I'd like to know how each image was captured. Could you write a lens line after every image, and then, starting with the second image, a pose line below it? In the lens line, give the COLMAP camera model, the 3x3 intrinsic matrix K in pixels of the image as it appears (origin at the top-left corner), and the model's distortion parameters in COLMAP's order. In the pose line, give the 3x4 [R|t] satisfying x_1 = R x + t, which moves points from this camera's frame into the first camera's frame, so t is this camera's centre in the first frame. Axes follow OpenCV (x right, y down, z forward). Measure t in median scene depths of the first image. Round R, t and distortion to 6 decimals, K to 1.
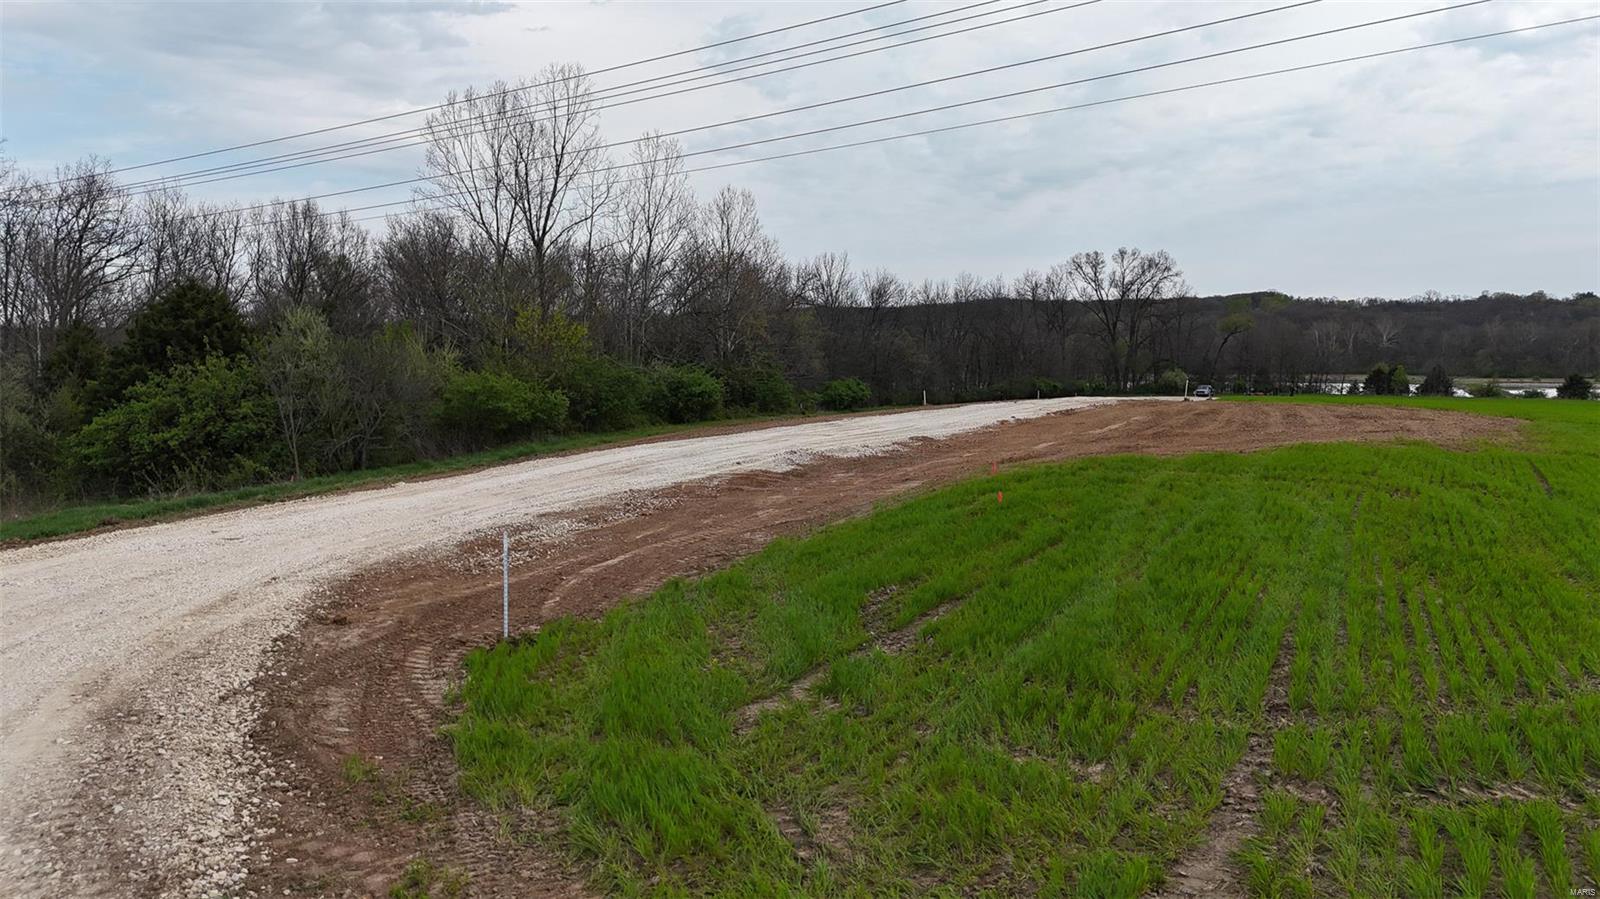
lens RADIAL K [[1172.9, 0, 792.9], [0, 1172.9, 451.0], [0, 0, 1]] dist [0.046557, -0.050529]
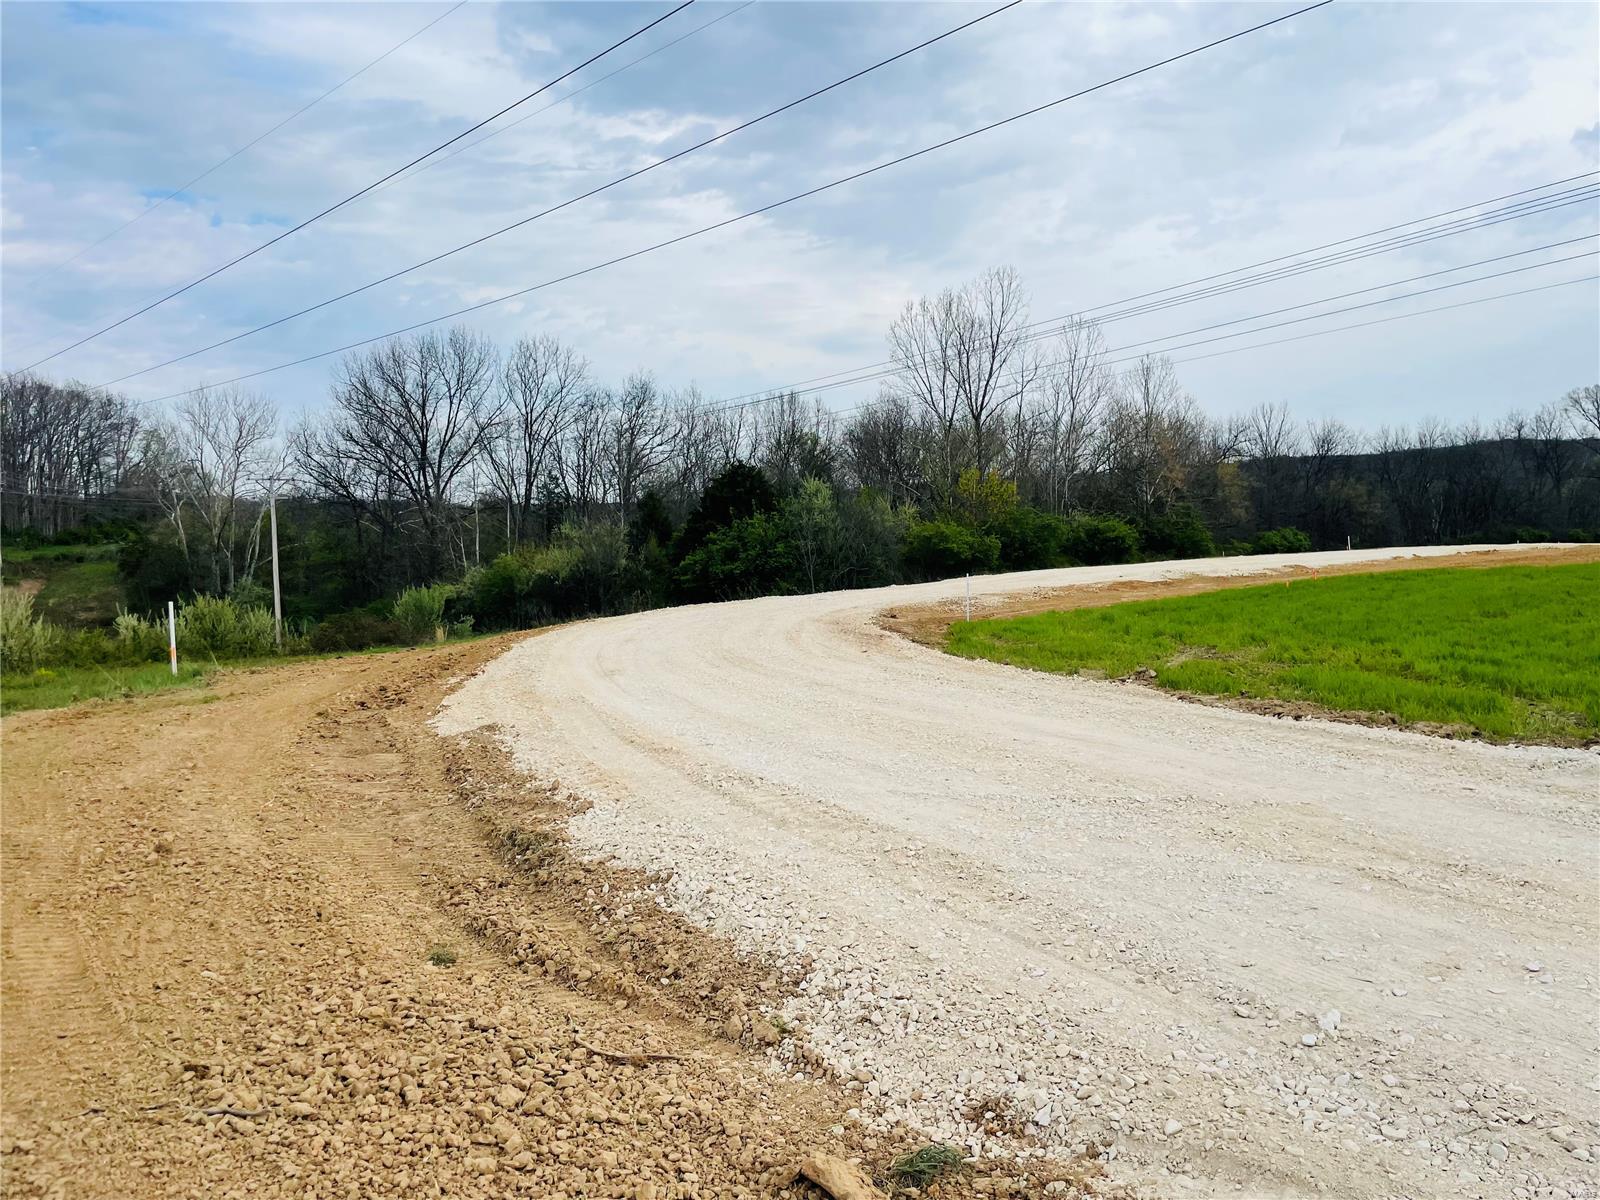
lens RADIAL K [[1222.0, 0, 753.8], [0, 1222.0, 605.3], [0, 0, 1]] dist [0.004669, -0.002624]
pose [[0.925267, 0.002914, -0.379305, 0.037162], [-0.006691, 0.999940, -0.008639, 0.022150], [0.379257, 0.010532, 0.925231, -0.189384]]
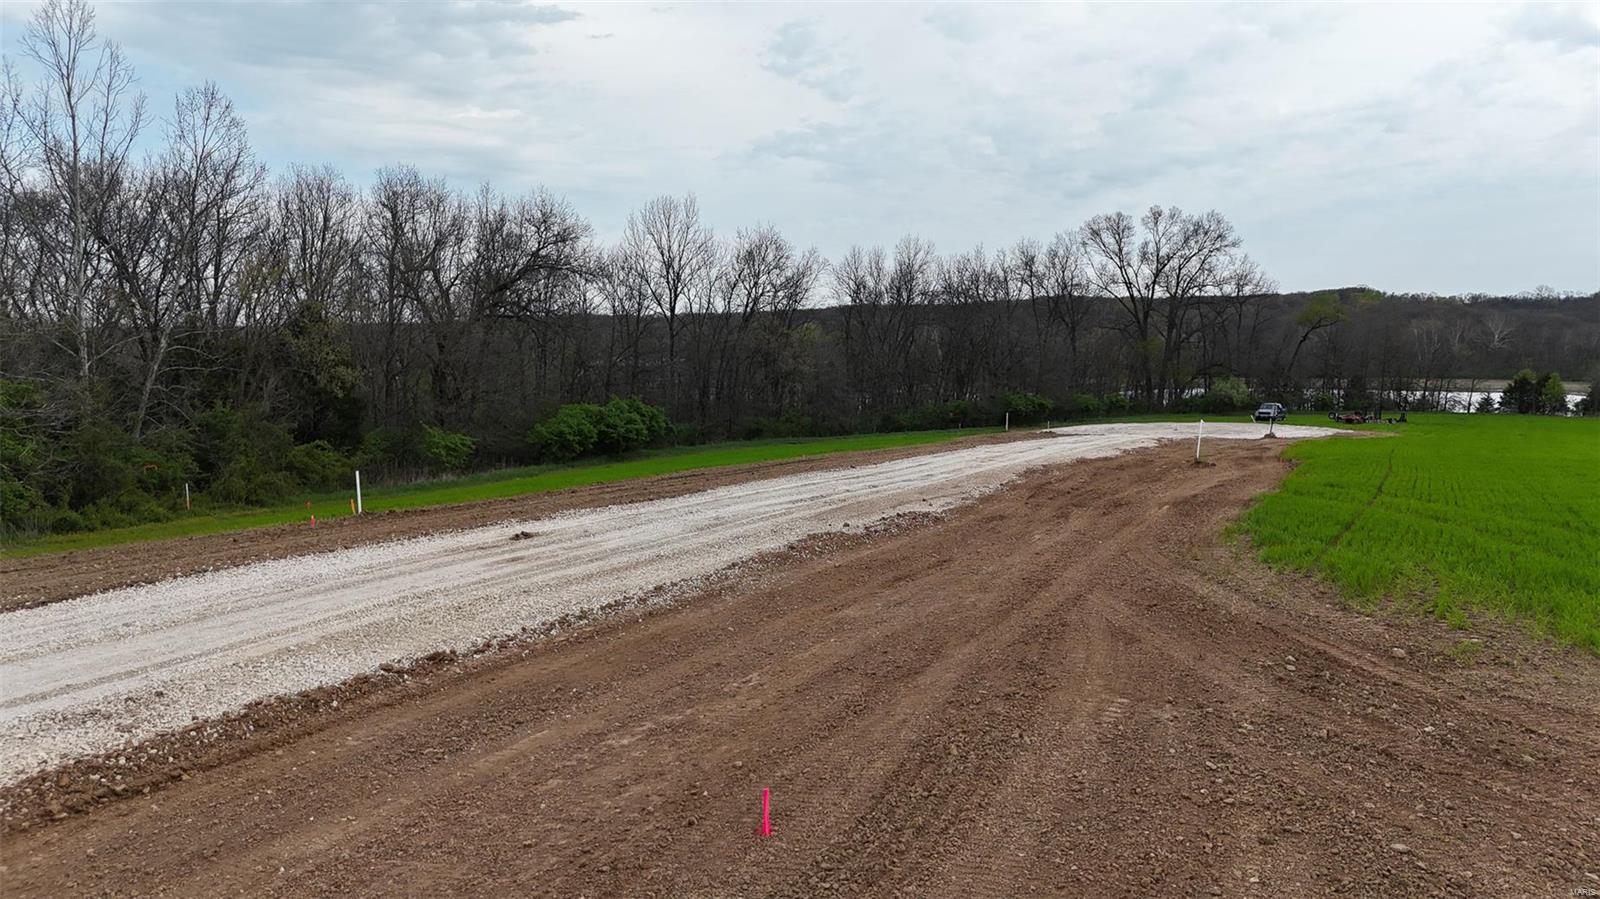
lens RADIAL K [[1172.9, 0, 792.9], [0, 1172.9, 451.0], [0, 0, 1]] dist [0.046557, -0.050529]
pose [[0.998111, 0.004580, -0.061273, 0.241080], [-0.004692, 0.999988, -0.001679, -0.052877], [0.061265, 0.001963, 0.998120, 0.634085]]
